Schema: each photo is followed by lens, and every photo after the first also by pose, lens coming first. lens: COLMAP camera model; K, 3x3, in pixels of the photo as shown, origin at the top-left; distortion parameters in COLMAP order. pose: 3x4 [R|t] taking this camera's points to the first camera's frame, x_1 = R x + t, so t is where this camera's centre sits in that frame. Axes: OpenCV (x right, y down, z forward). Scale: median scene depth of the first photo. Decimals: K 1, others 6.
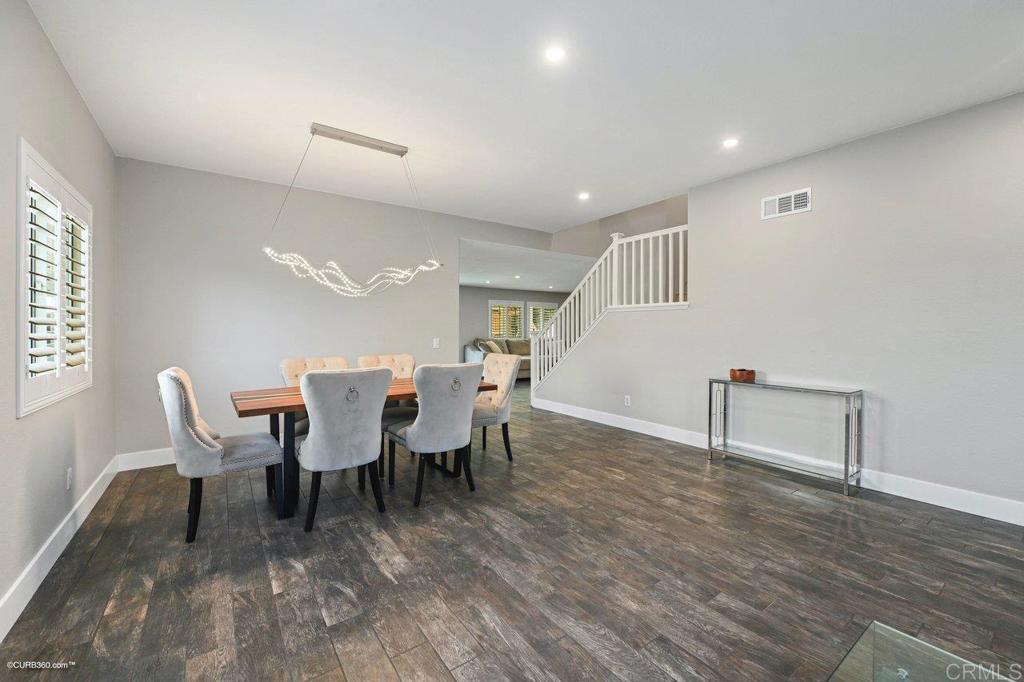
lens RADIAL K [[413.9, 0, 510.9], [0, 413.9, 331.8], [0, 0, 1]] dist [0.002200, -0.000065]
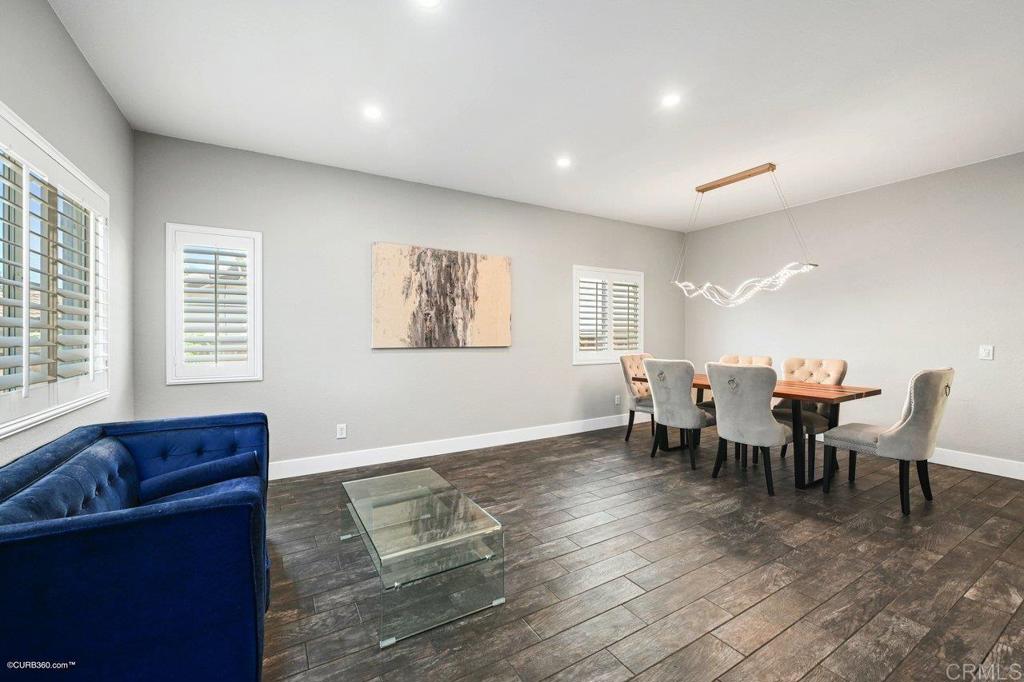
lens RADIAL K [[413.9, 0, 510.6], [0, 413.9, 338.5], [0, 0, 1]] dist [0.002200, -0.000065]
pose [[-0.082778, 0.004208, -0.996559, 1.010129], [-0.005214, 0.999976, 0.004655, 0.010402], [0.996554, 0.005582, -0.082754, 0.498566]]
